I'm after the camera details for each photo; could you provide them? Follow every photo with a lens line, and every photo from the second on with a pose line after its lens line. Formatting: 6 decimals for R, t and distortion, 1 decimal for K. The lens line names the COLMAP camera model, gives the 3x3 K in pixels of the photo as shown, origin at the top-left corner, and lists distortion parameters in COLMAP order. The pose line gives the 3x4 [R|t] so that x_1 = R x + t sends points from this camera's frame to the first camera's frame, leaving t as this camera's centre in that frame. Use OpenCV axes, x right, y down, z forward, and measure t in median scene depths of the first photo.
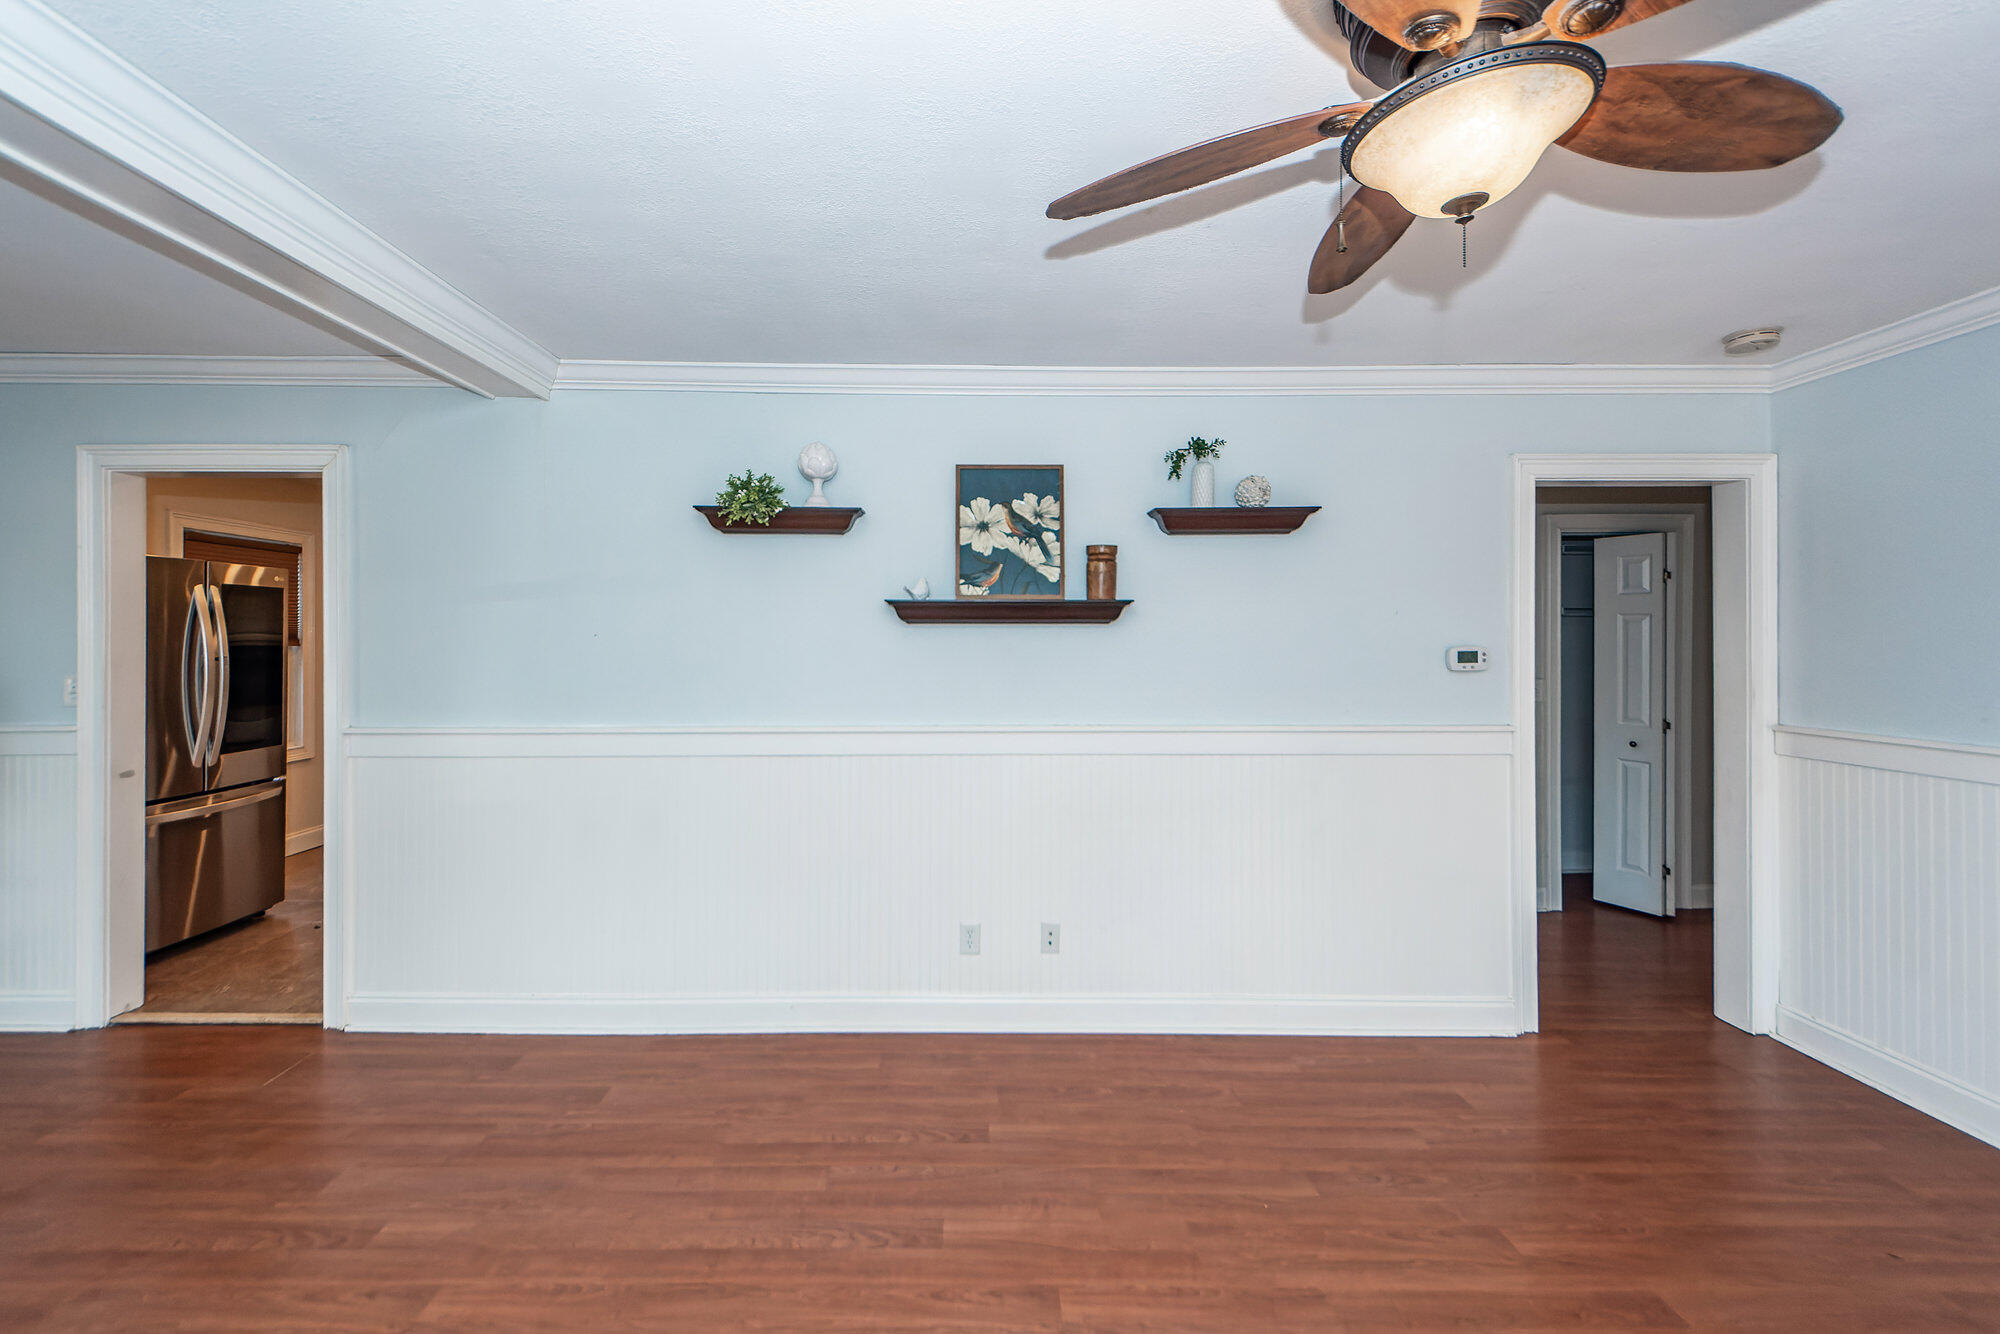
lens RADIAL K [[752.3, 0, 982.3], [0, 752.3, 637.7], [0, 0, 1]] dist [0.019661, -0.007553]
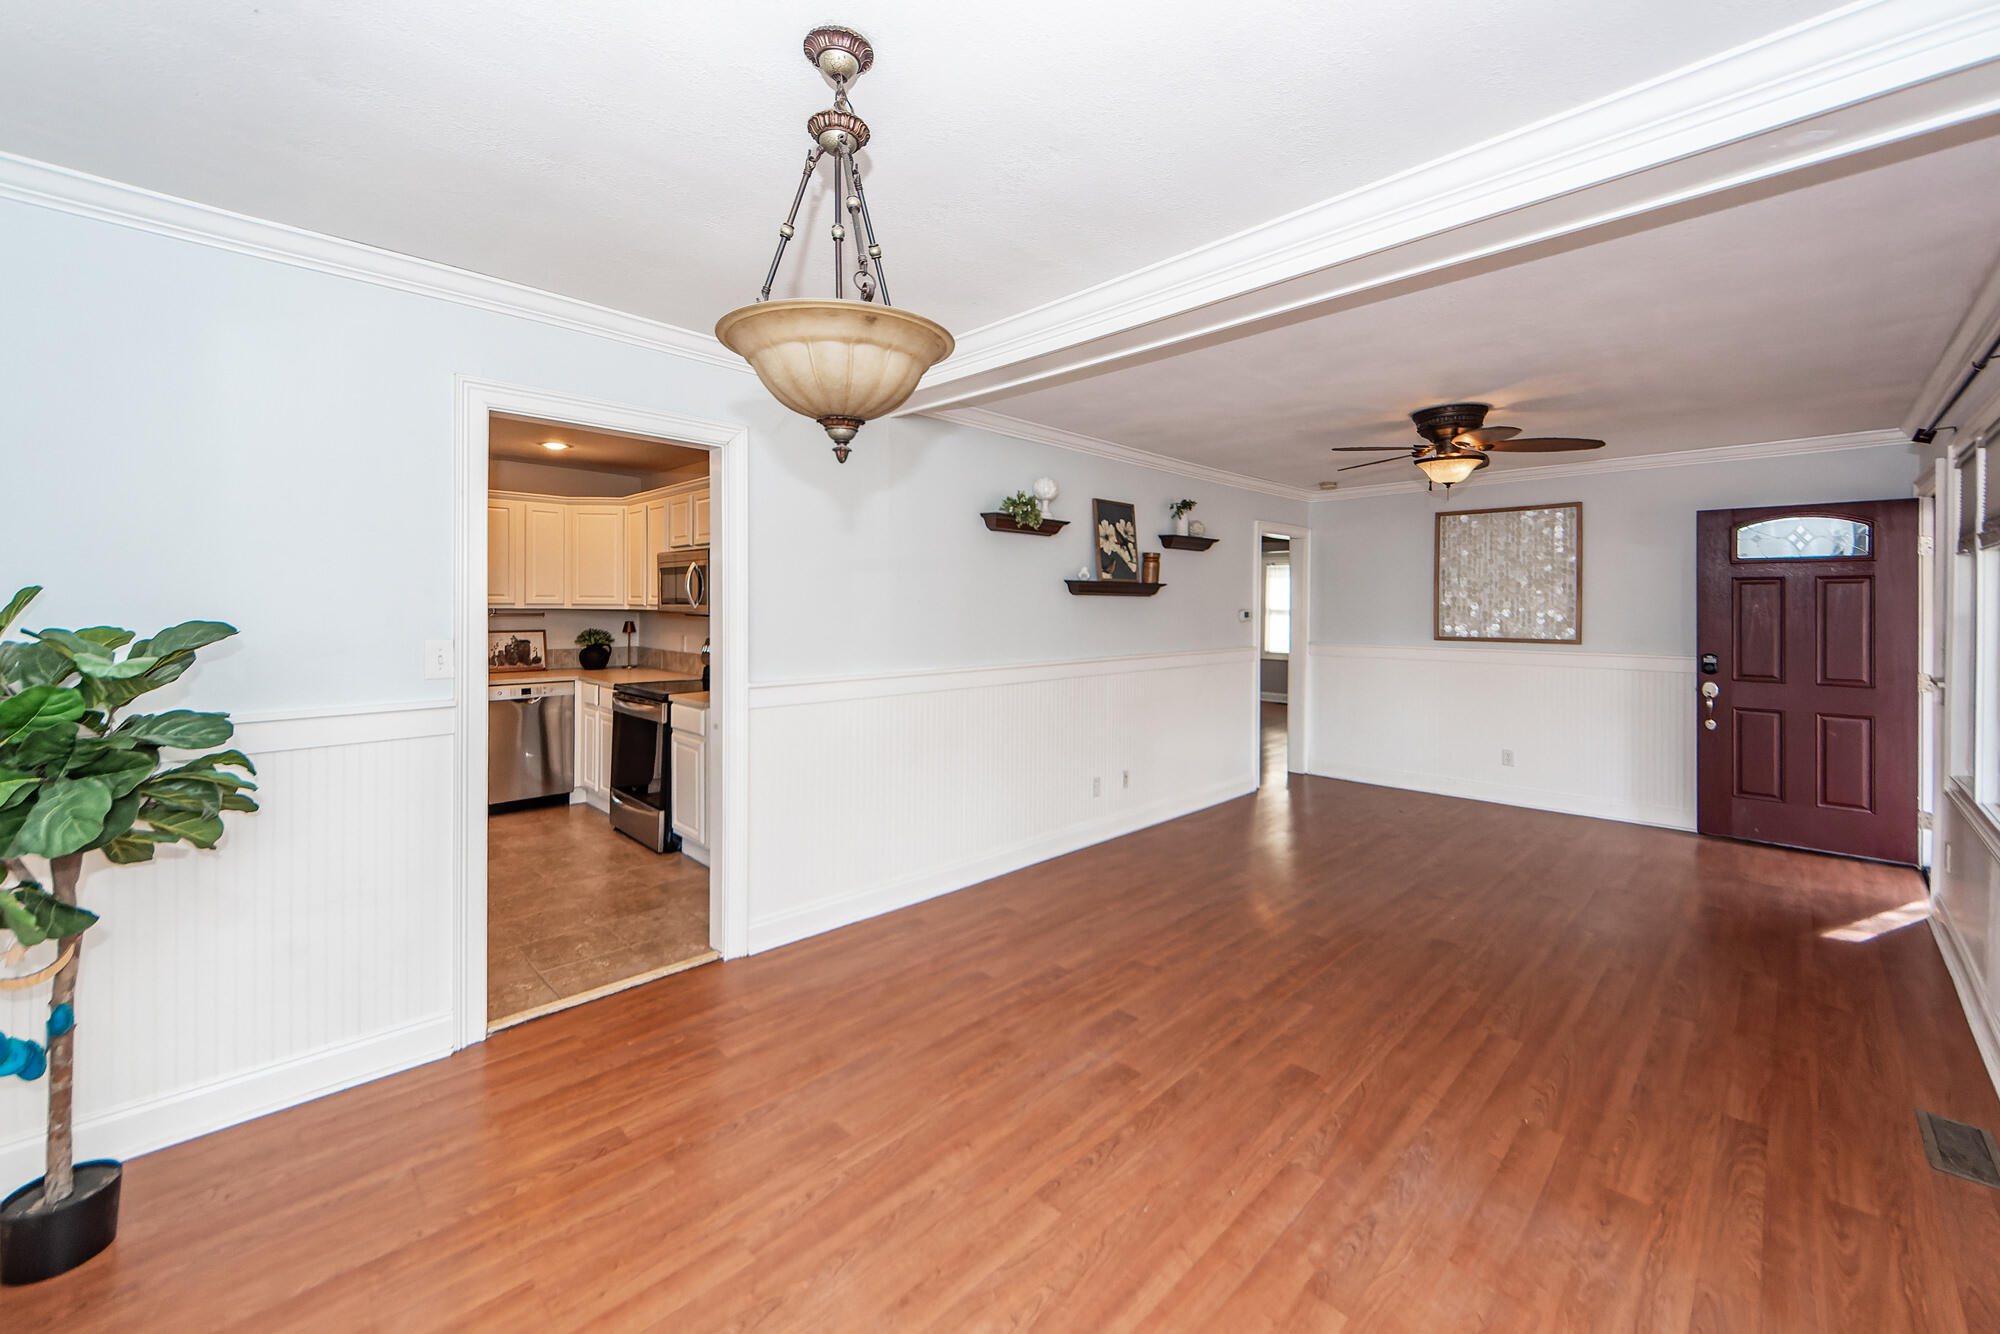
lens RADIAL K [[786.1, 0, 999.7], [0, 786.1, 593.6], [0, 0, 1]] dist [0.030305, -0.000195]
pose [[0.716547, 0.011660, 0.697442, -1.388411], [-0.013947, 0.999900, -0.002387, -0.015899], [-0.697400, -0.008017, 0.716637, -0.085797]]
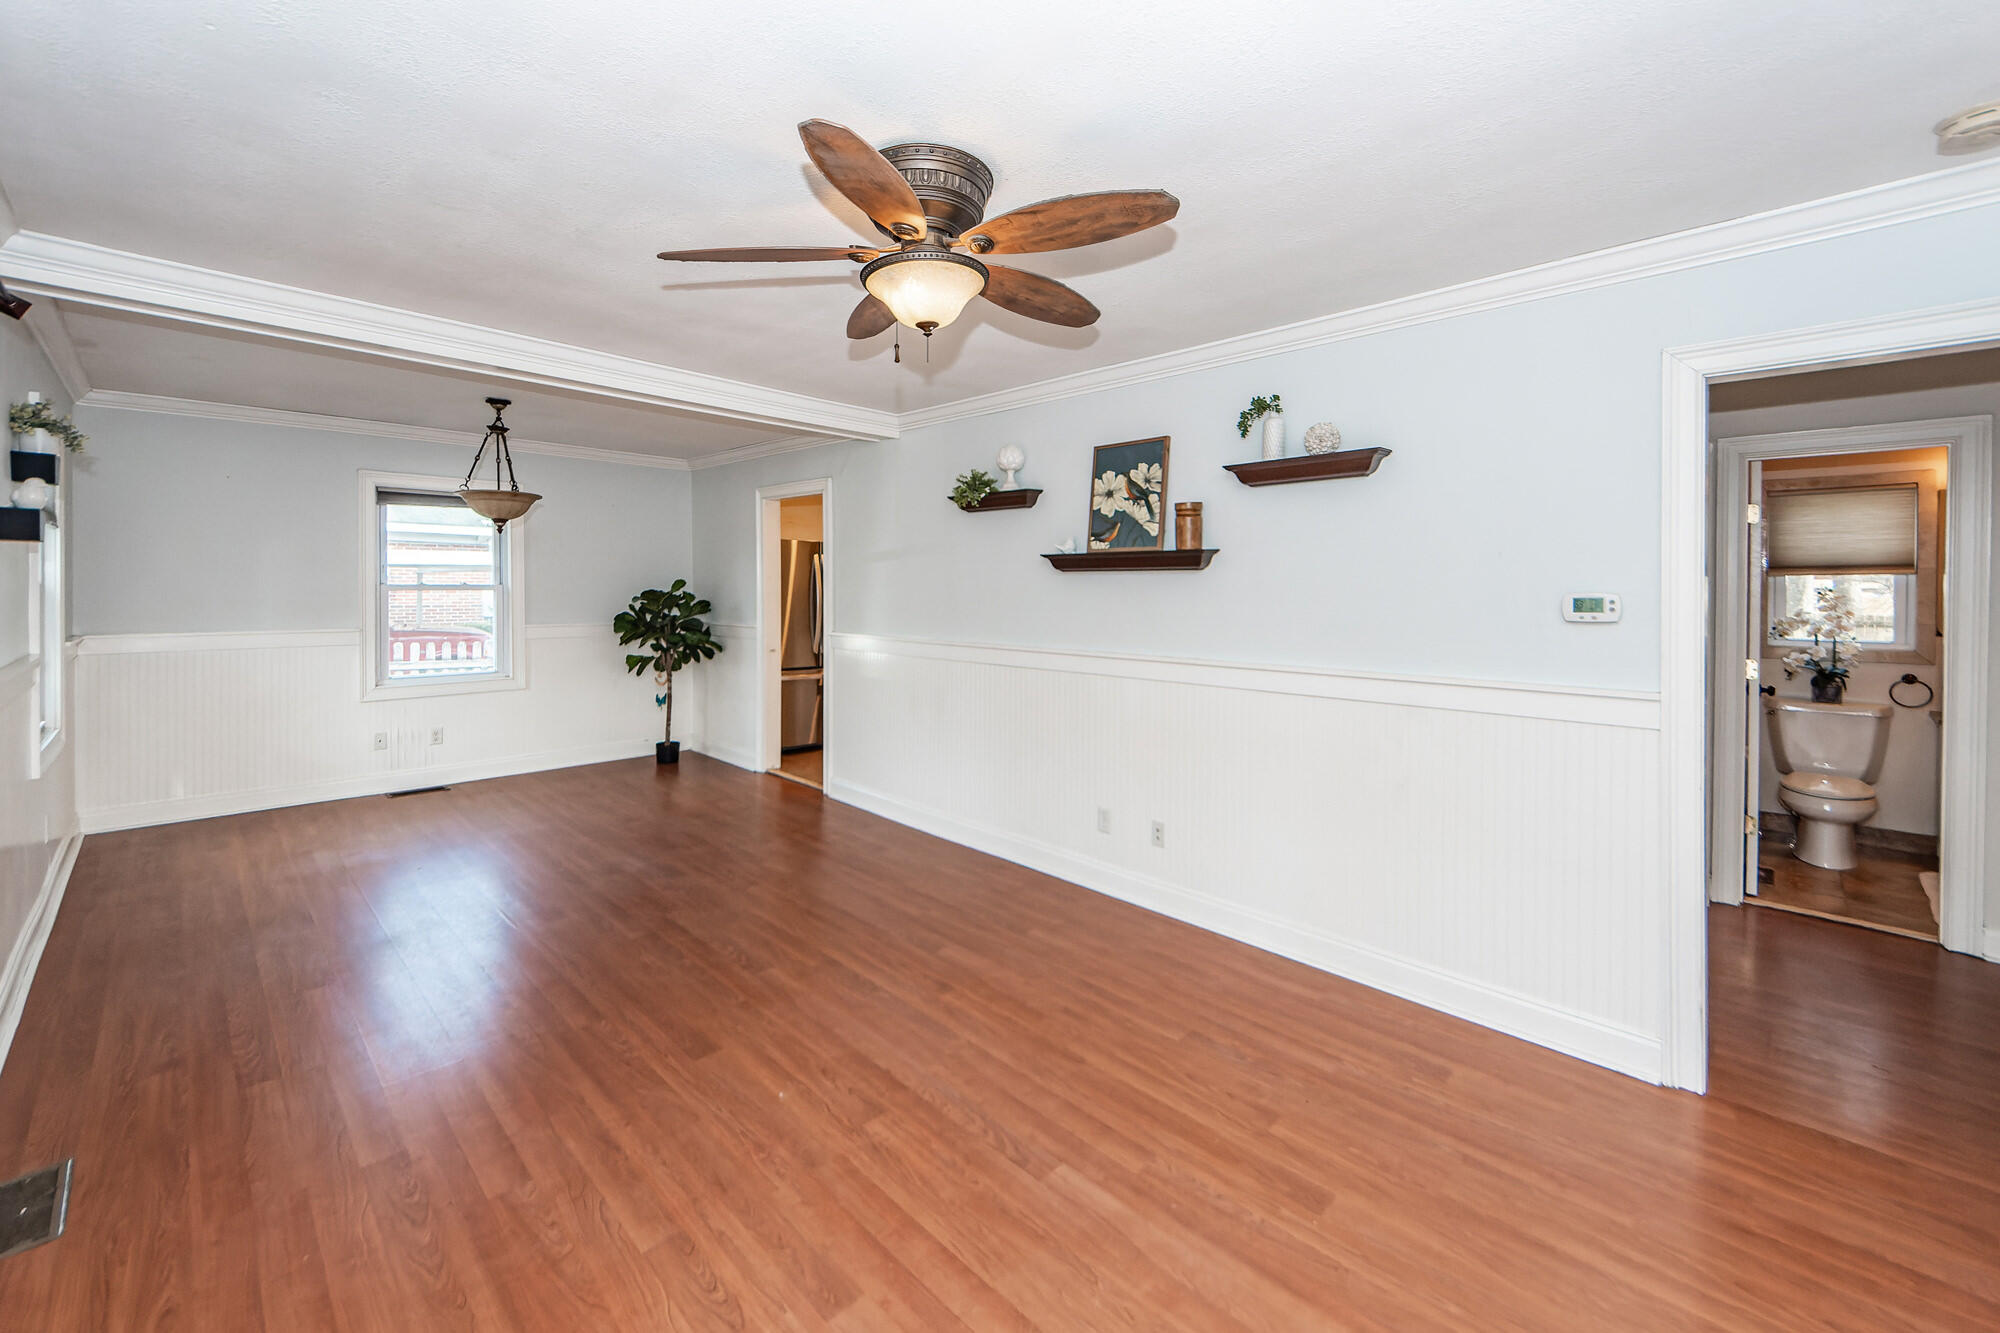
lens RADIAL K [[790.5, 0, 1004.0], [0, 790.5, 598.6], [0, 0, 1]] dist [0.000160, -0.000103]
pose [[0.713237, 0.013112, -0.700800, 0.802841], [-0.004283, 0.999888, 0.014350, 0.008489], [0.700910, -0.007233, 0.713213, -0.063038]]
